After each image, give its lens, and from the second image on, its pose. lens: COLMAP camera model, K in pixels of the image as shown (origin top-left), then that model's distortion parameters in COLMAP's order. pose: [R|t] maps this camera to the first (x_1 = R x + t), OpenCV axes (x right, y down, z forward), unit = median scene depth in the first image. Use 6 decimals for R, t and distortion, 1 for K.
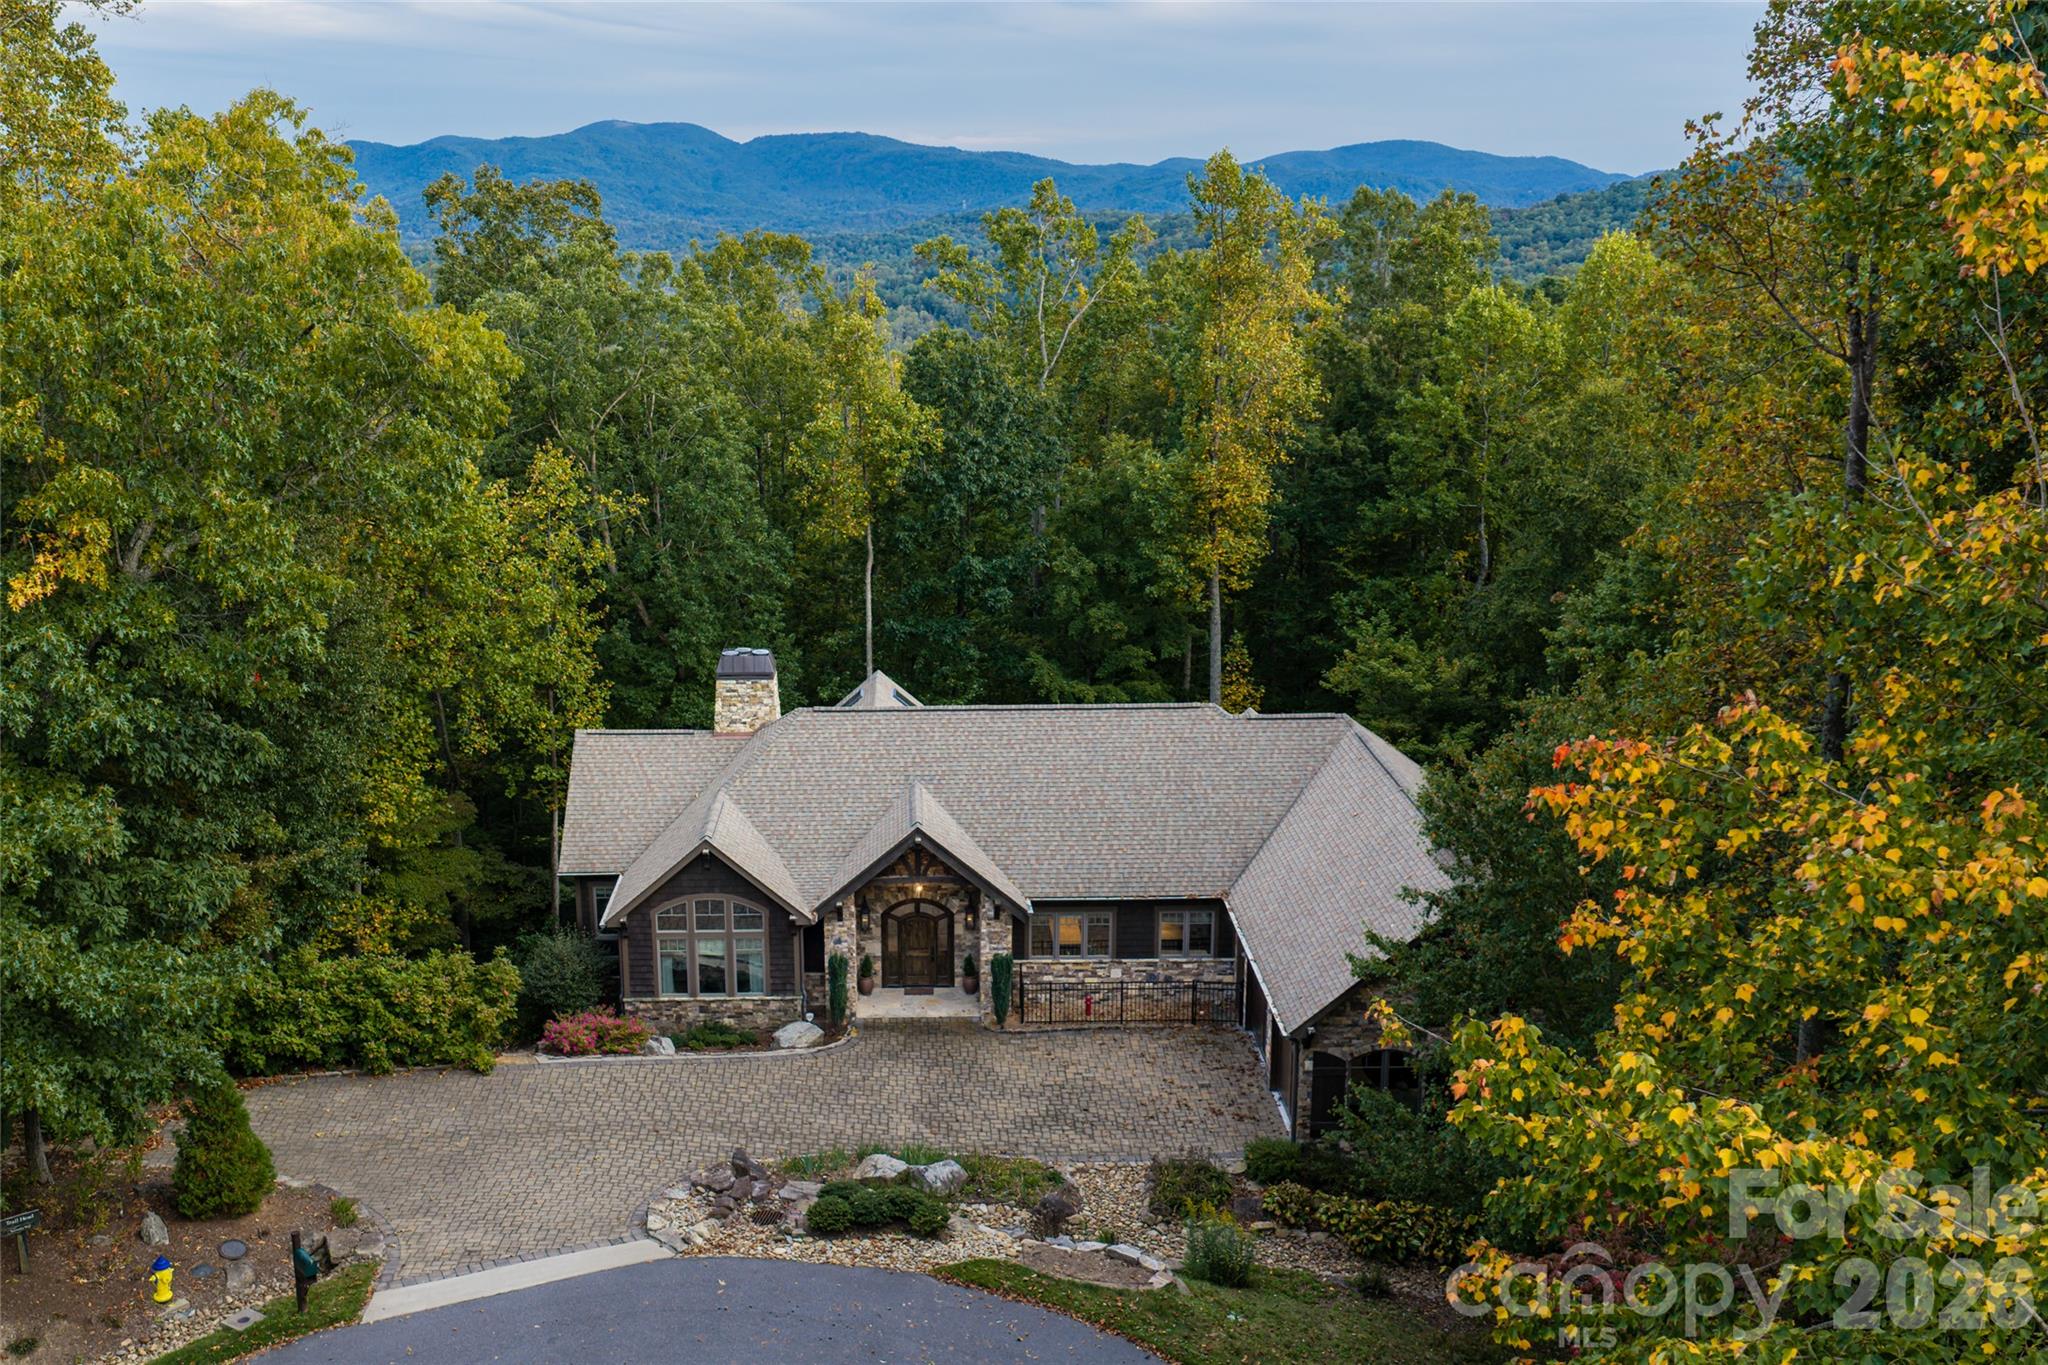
lens RADIAL K [[2086.5, 0, 903.9], [0, 2086.5, 685.7], [0, 0, 1]] dist [0.037612, -0.084218]
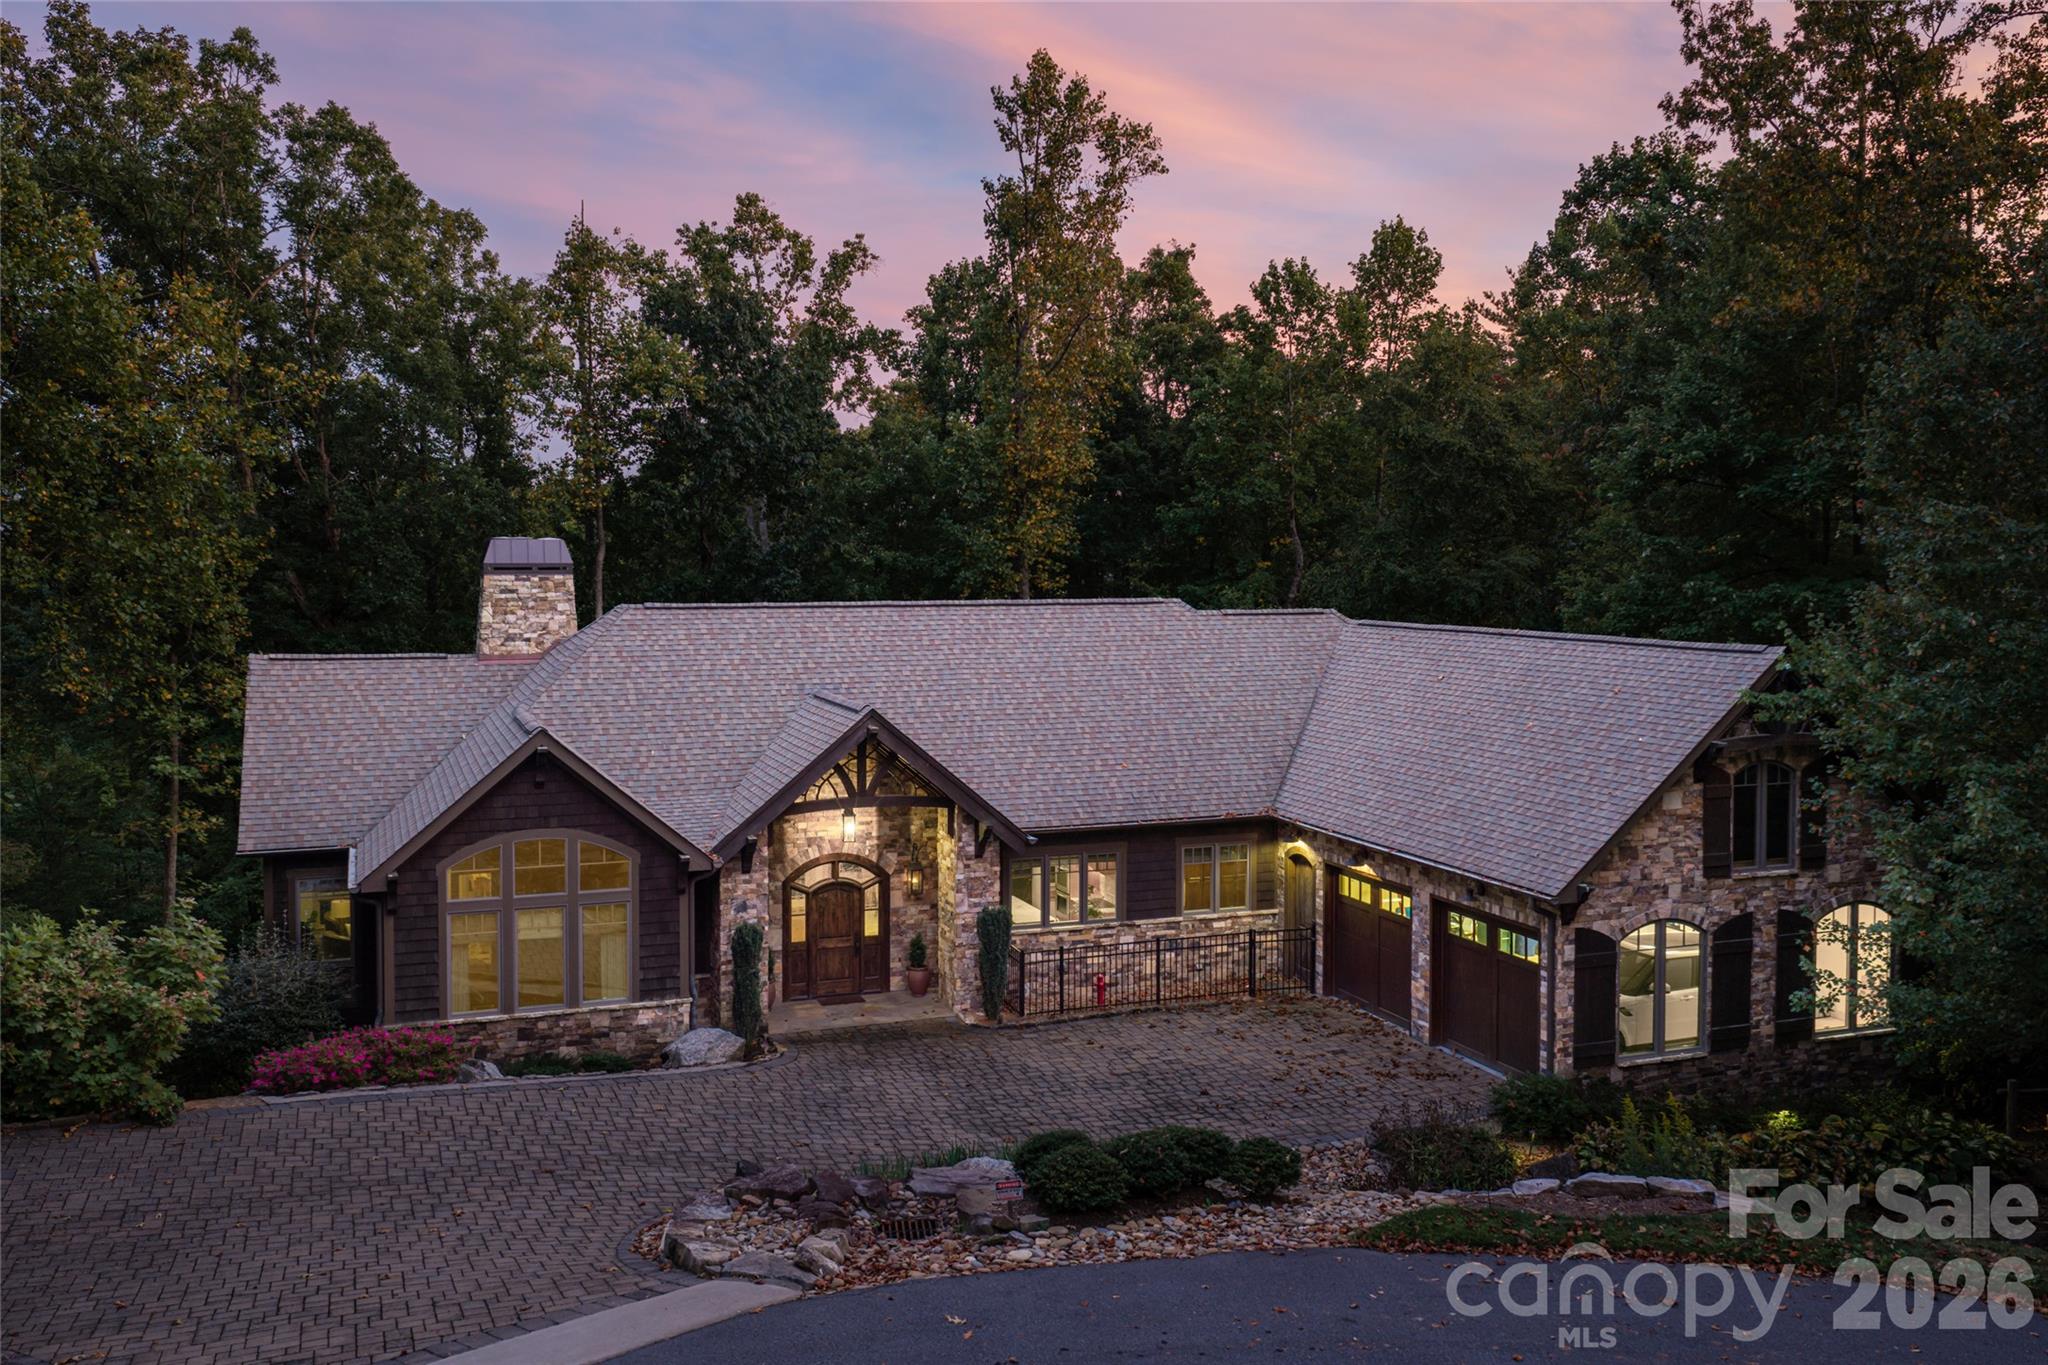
lens RADIAL K [[1850.8, 0, 1084.0], [0, 1850.8, 600.3], [0, 0, 1]] dist [0.007651, -0.009636]
pose [[0.927007, 0.000462, 0.375044, -0.146254], [0.084290, 0.974160, -0.209542, 0.158327], [-0.365450, 0.225859, 0.903014, 0.433844]]
